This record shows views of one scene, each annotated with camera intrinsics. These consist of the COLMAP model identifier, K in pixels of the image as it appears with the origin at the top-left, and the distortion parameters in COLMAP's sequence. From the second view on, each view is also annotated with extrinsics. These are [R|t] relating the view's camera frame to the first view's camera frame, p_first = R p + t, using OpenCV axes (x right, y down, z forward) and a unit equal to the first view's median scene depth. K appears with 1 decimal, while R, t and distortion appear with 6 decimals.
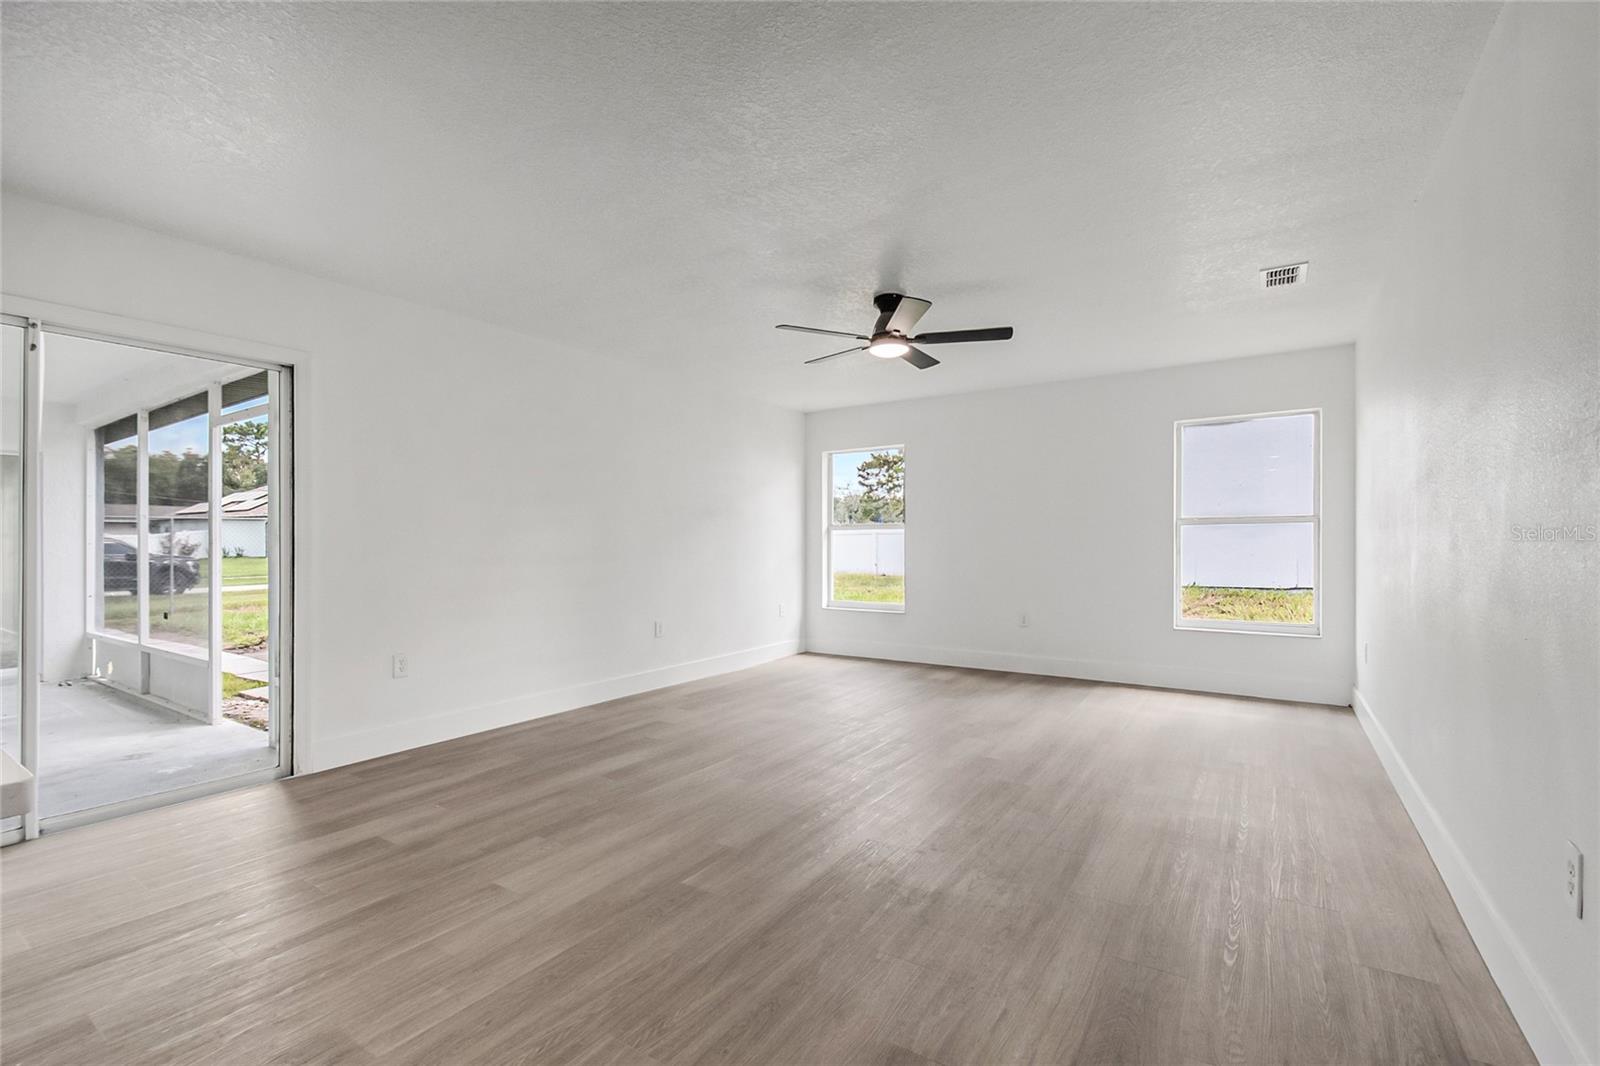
lens RADIAL K [[696.2, 0, 831.4], [0, 696.2, 538.9], [0, 0, 1]] dist [0.009472, 0.000008]
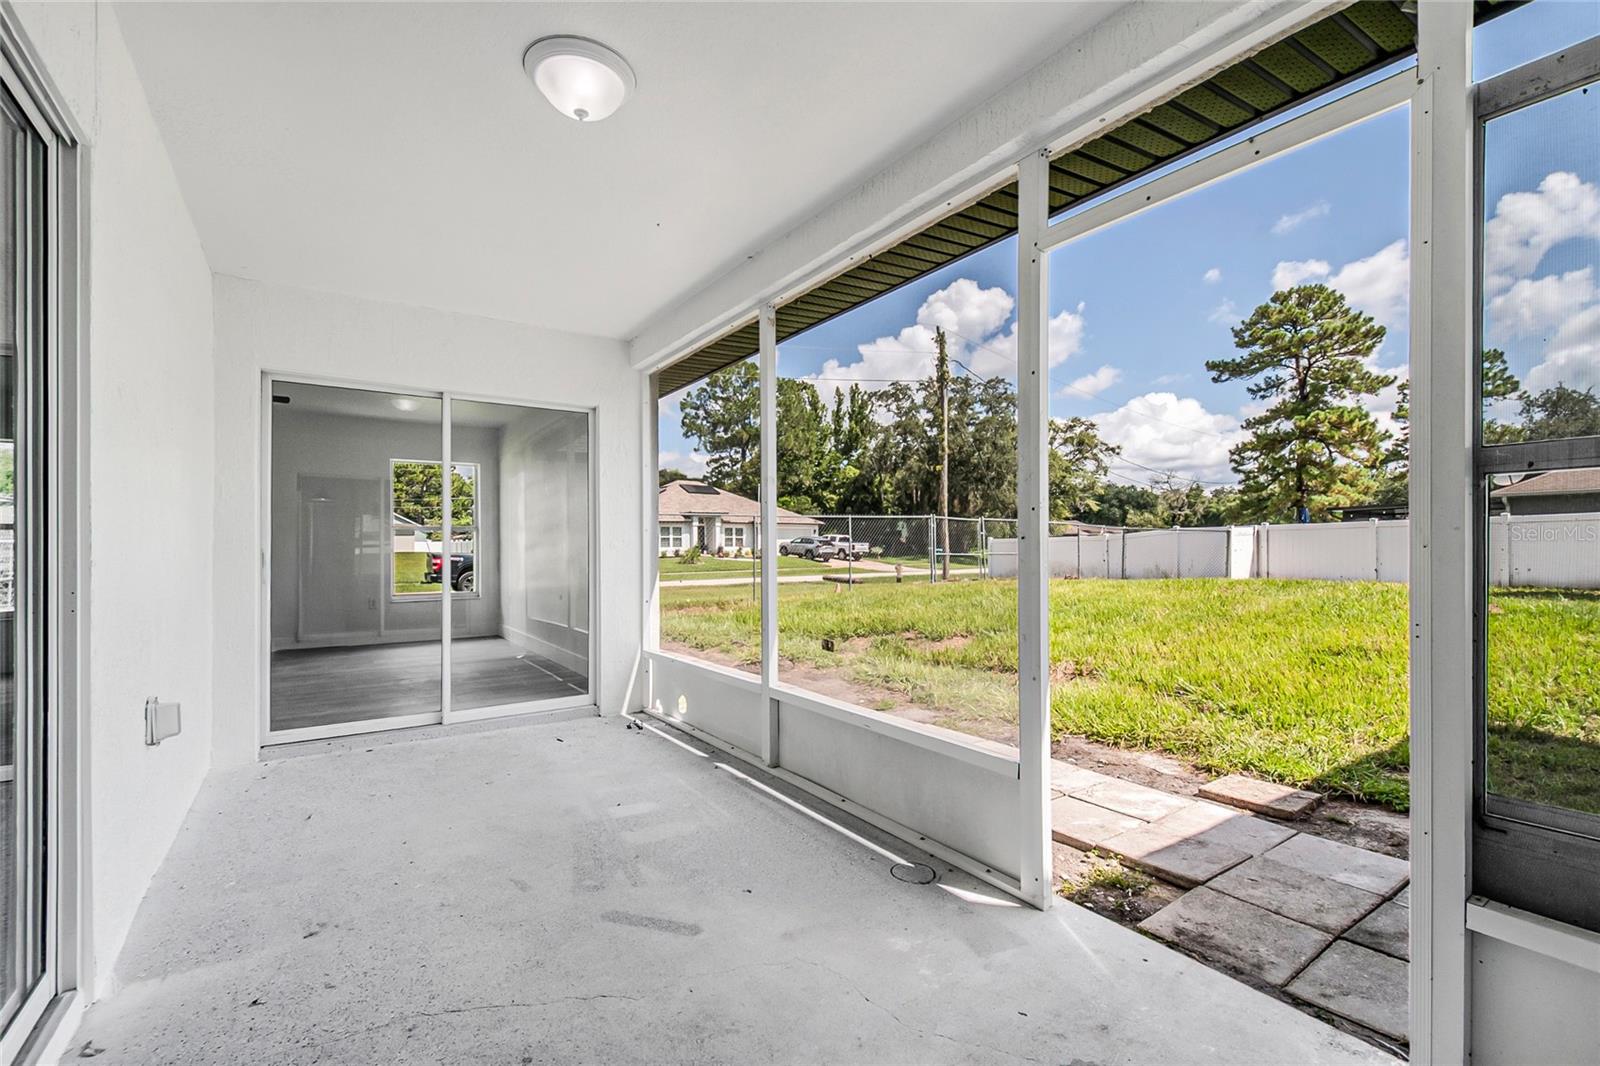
lens RADIAL K [[696.2, 0, 831.4], [0, 696.2, 538.9], [0, 0, 1]] dist [0.009472, 0.000008]
pose [[0.931543, -0.002157, -0.363625, -0.697343], [0.001376, 0.999996, -0.002406, 0.019618], [0.363629, 0.001741, 0.931542, 0.441258]]
